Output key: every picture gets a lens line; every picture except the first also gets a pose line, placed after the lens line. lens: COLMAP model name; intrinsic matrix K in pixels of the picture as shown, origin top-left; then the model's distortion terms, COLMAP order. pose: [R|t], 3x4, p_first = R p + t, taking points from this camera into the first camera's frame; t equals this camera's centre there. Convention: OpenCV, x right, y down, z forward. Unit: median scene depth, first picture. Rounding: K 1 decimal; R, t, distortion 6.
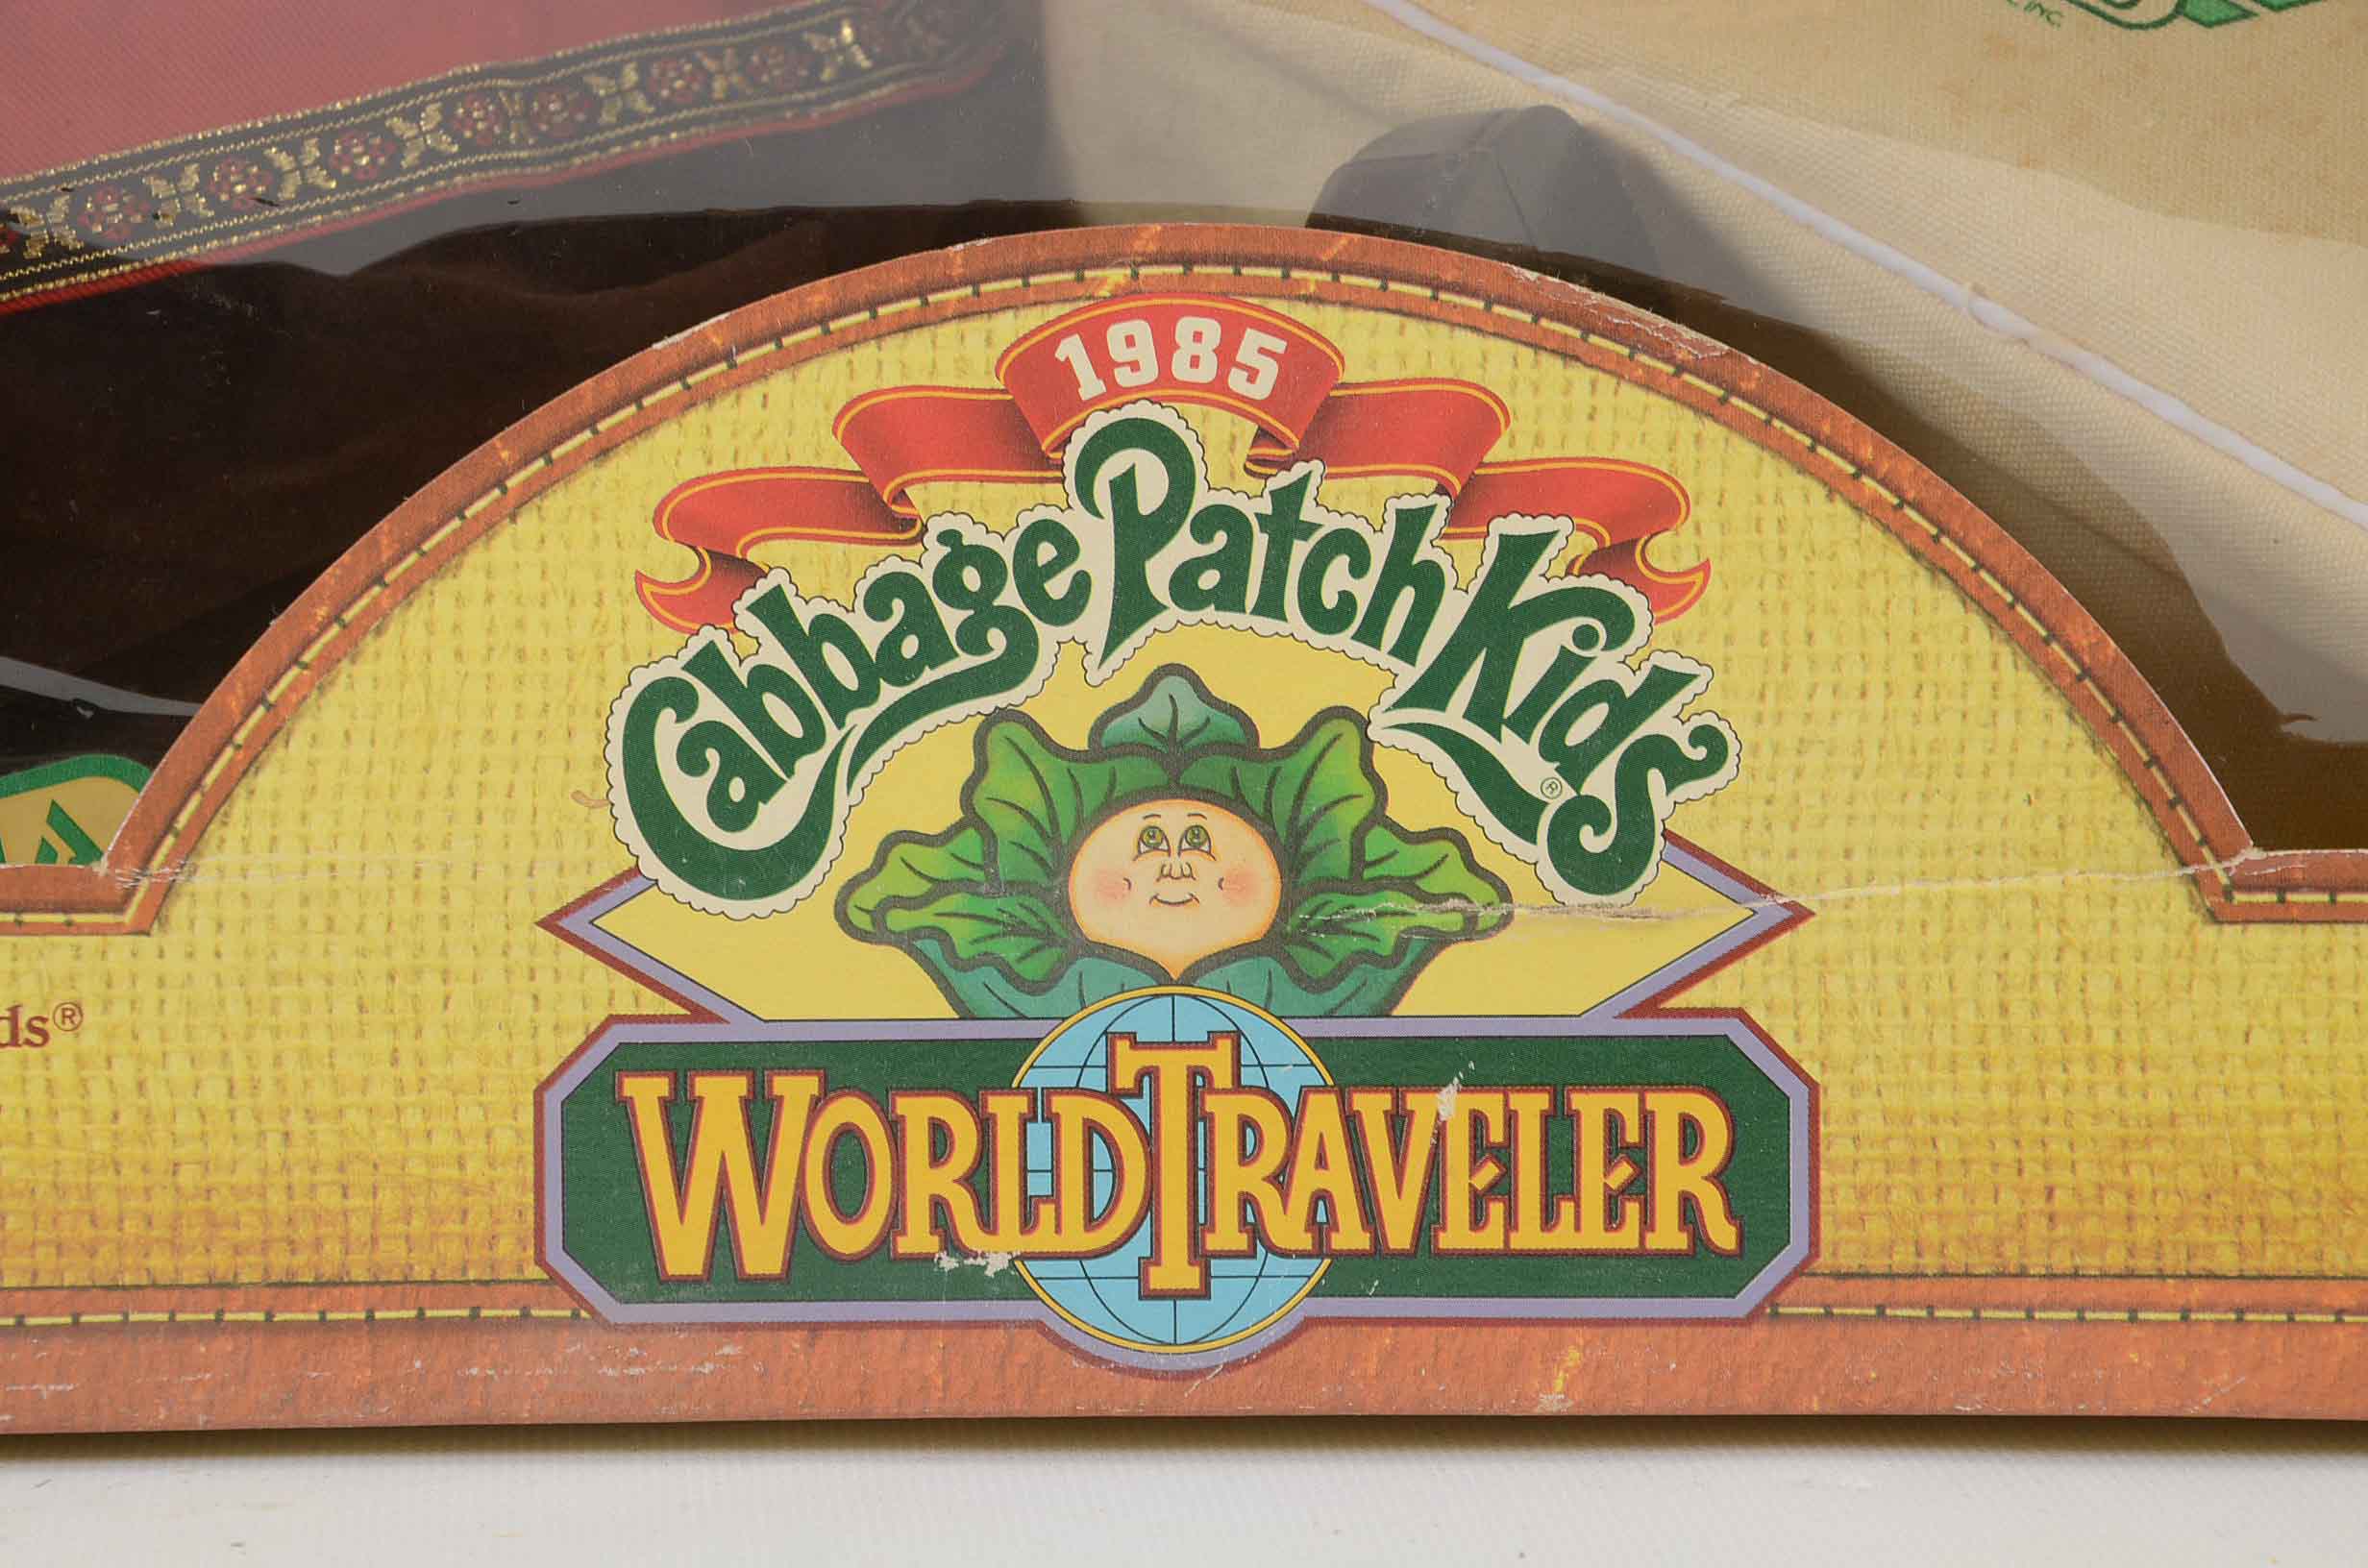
lens RADIAL K [[10252.5, 0, 1217.2], [0, 10252.5, 796.1], [0, 0, 1]] dist [1.136414, 0.000000]
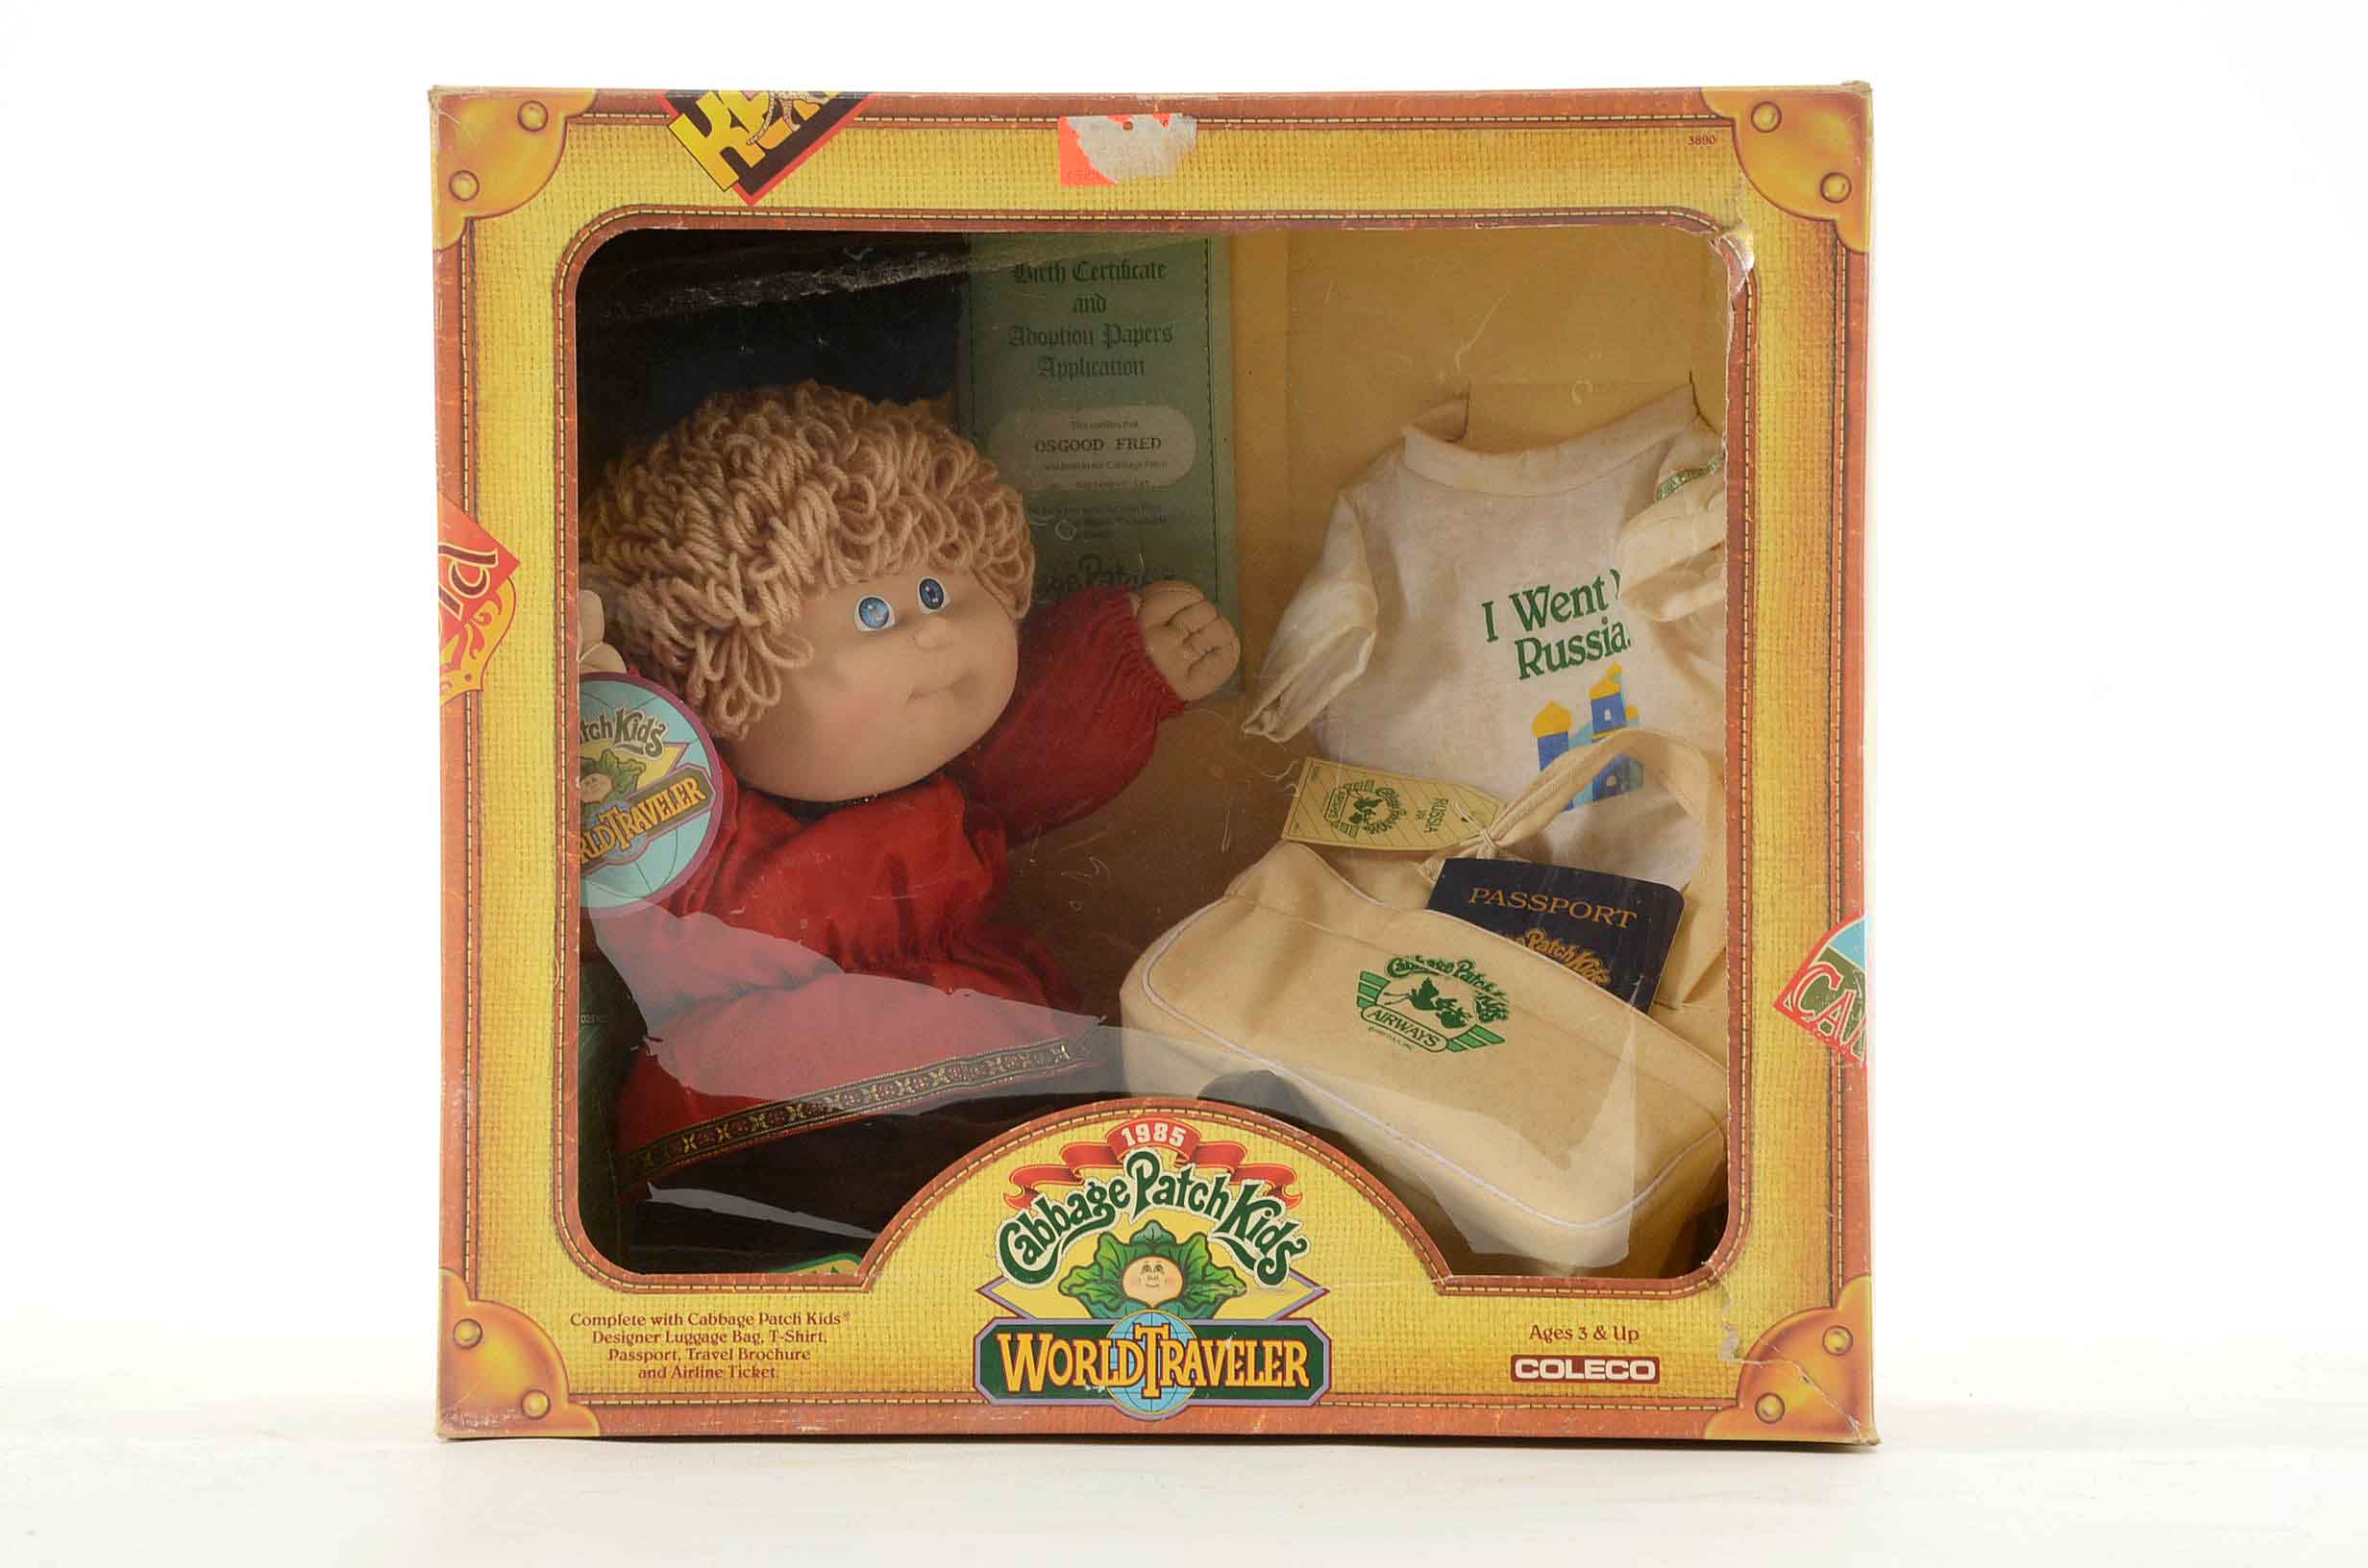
lens RADIAL K [[8700.8, 0, 1162.3], [0, 8700.8, 766.4], [0, 0, 1]] dist [0.138443, 0.000000]
pose [[0.999246, 0.011607, -0.037049, 0.109039], [-0.015607, 0.993856, -0.109571, 0.161888], [0.035550, 0.110067, 0.993288, -2.022340]]
